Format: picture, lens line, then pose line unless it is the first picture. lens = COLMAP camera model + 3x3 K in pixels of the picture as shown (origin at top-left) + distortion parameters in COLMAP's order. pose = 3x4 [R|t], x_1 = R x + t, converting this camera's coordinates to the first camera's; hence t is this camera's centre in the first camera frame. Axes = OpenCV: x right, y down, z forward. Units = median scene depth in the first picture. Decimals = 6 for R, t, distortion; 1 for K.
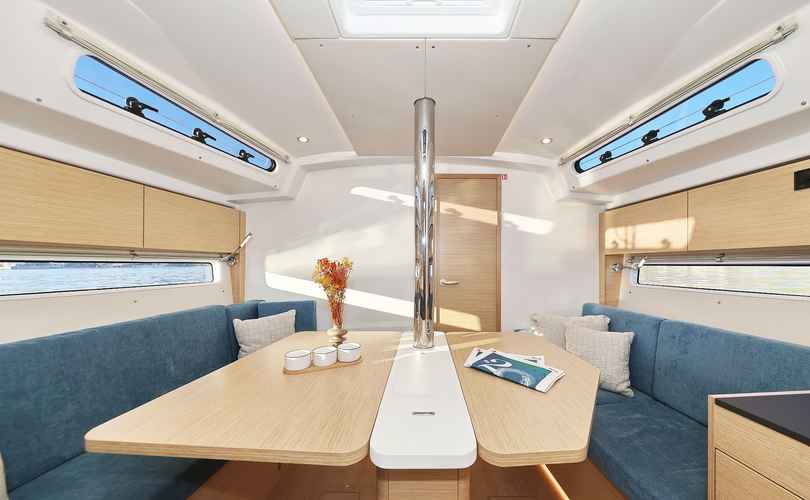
lens RADIAL K [[269.9, 0, 443.3], [0, 269.9, 256.8], [0, 0, 1]] dist [0.005124, -0.000675]
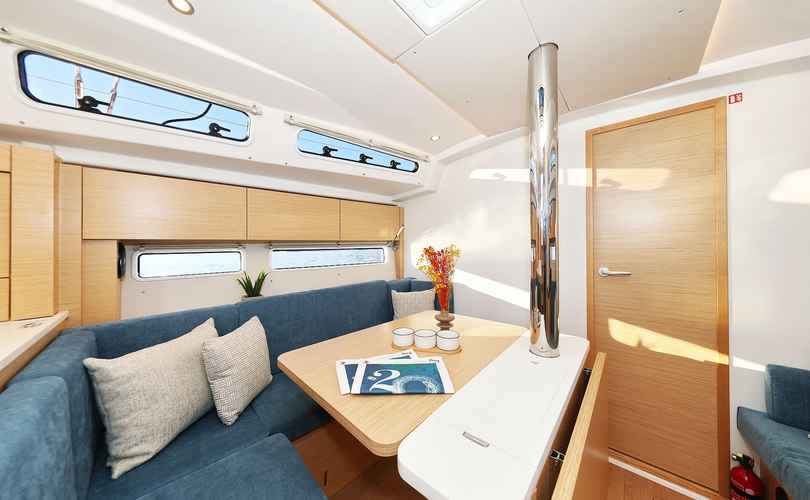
lens RADIAL K [[269.9, 0, 411.3], [0, 269.9, 240.3], [0, 0, 1]] dist [0.005124, -0.000675]
pose [[0.722636, -0.021654, -0.690889, 0.214423], [0.029162, 0.999574, -0.000827, -0.013232], [0.690613, -0.019550, 0.722960, 0.134242]]
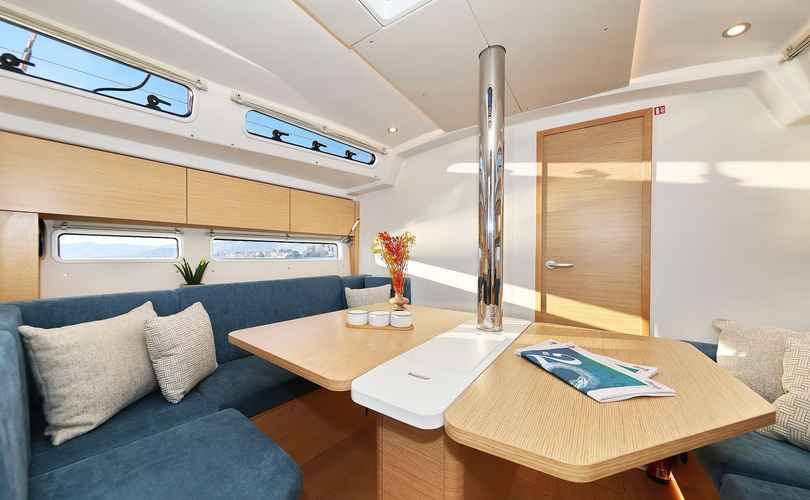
lens RADIAL K [[302.9, 0, 409.7], [0, 302.9, 246.2], [0, 0, 1]] dist [0.005829, -0.000997]
pose [[0.810796, -0.023545, -0.584856, 0.299679], [0.022626, 0.999705, -0.008879, 0.062921], [0.584892, -0.006033, 0.811089, 0.048060]]
